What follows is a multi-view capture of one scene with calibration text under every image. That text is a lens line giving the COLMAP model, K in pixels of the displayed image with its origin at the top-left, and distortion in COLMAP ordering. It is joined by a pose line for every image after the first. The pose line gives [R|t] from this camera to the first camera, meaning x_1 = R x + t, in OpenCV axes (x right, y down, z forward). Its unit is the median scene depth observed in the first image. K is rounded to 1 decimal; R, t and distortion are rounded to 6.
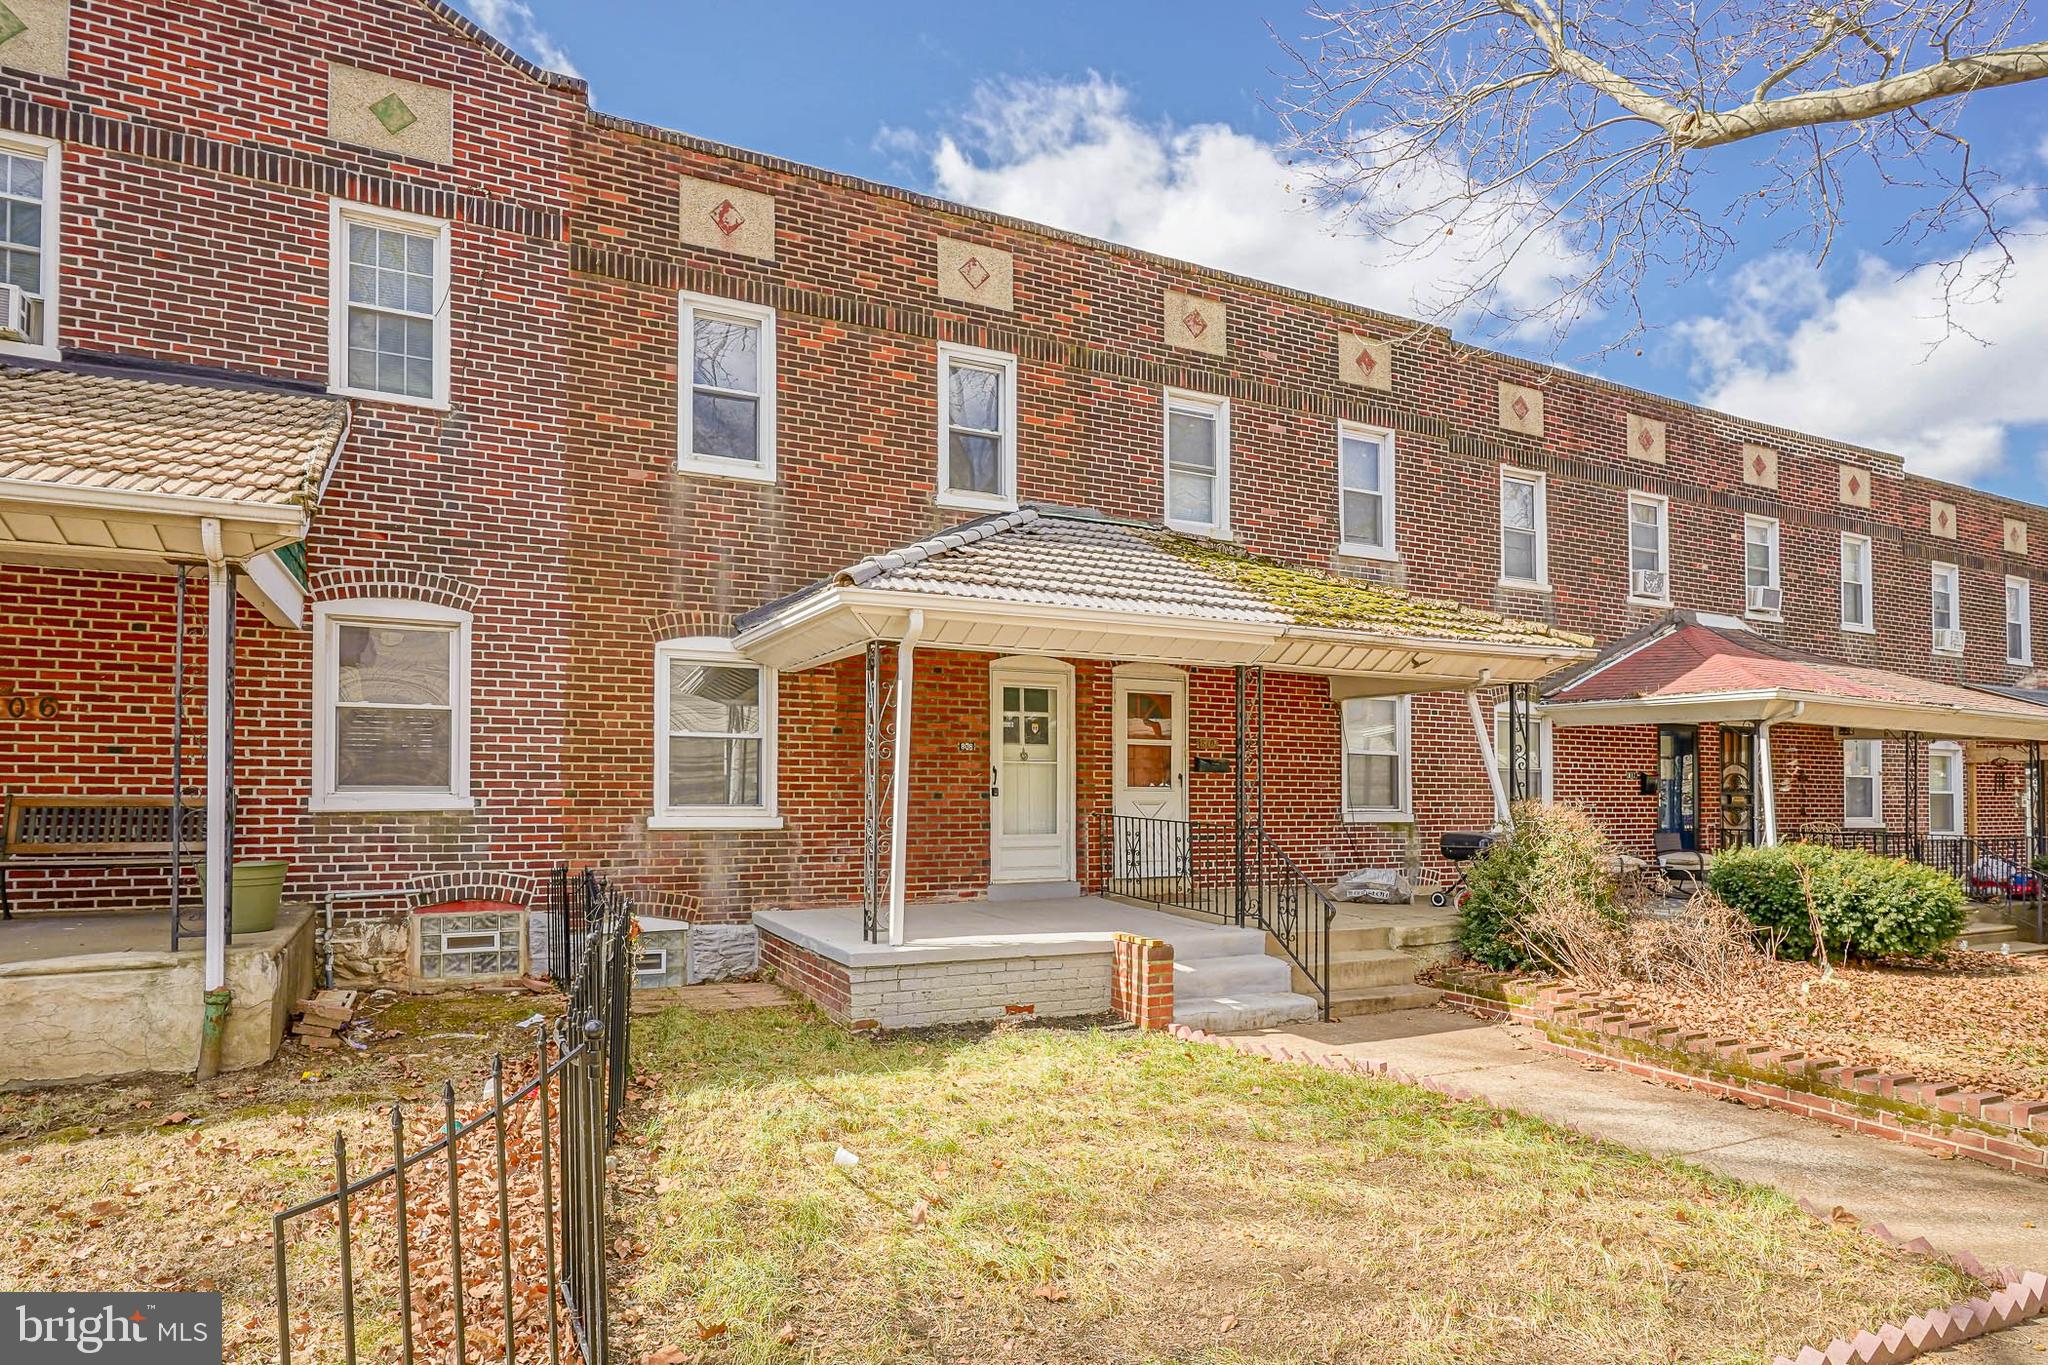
lens RADIAL K [[1012.2, 0, 1077.2], [0, 1012.2, 790.4], [0, 0, 1]] dist [-0.007420, 0.003632]
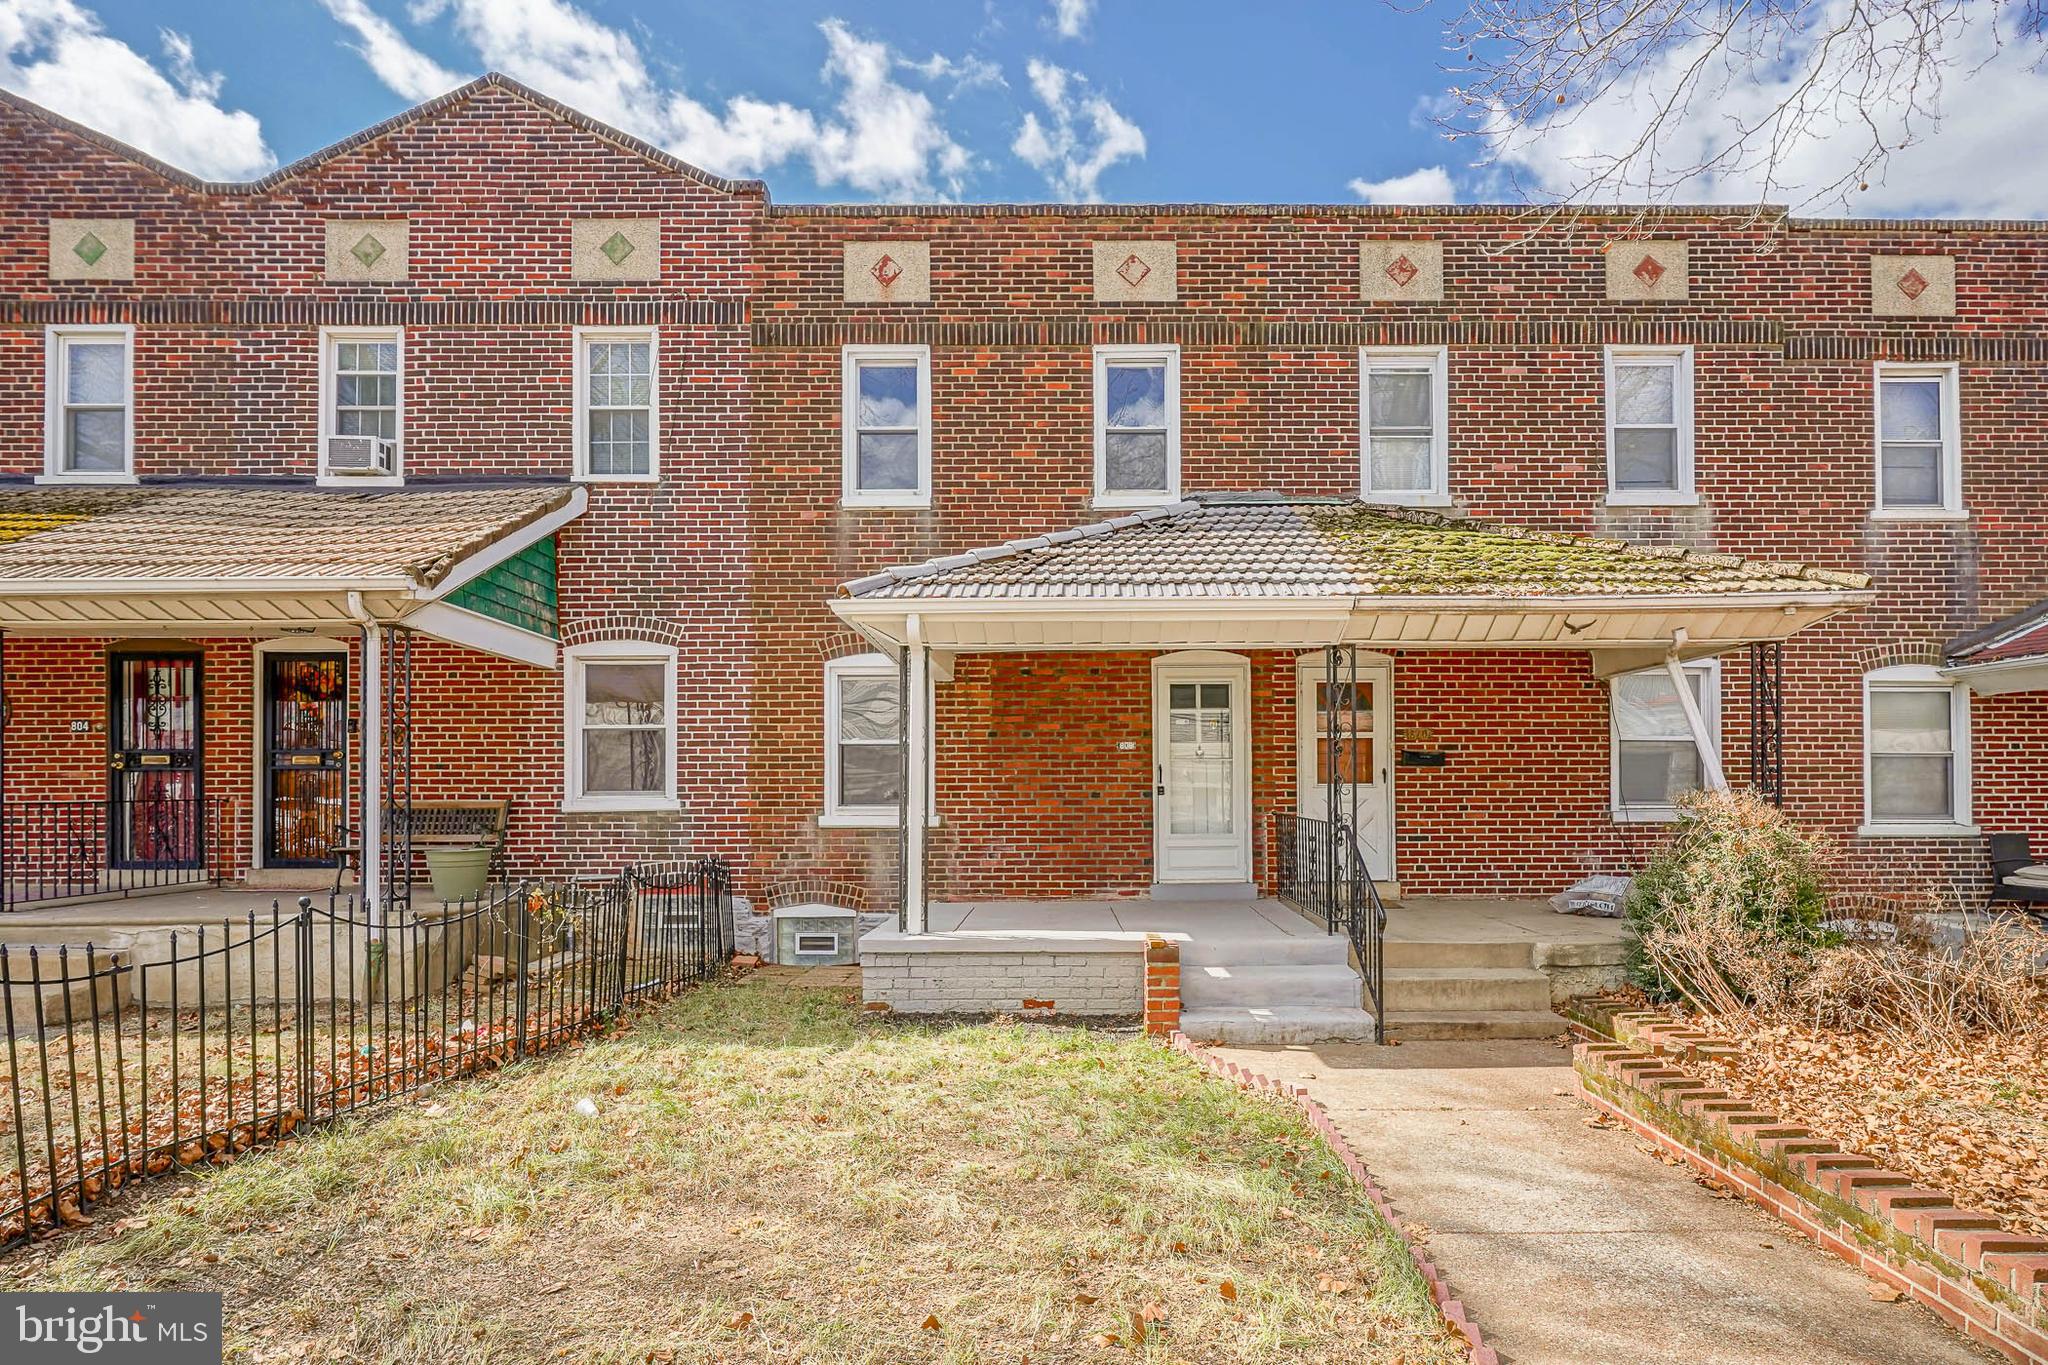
lens RADIAL K [[1012.2, 0, 1084.8], [0, 1012.2, 802.0], [0, 0, 1]] dist [-0.007420, 0.003632]
pose [[0.917990, -0.009131, -0.396498, 0.291331], [0.012036, 0.999916, 0.004838, 0.008411], [0.396420, -0.009214, 0.918023, 0.073123]]
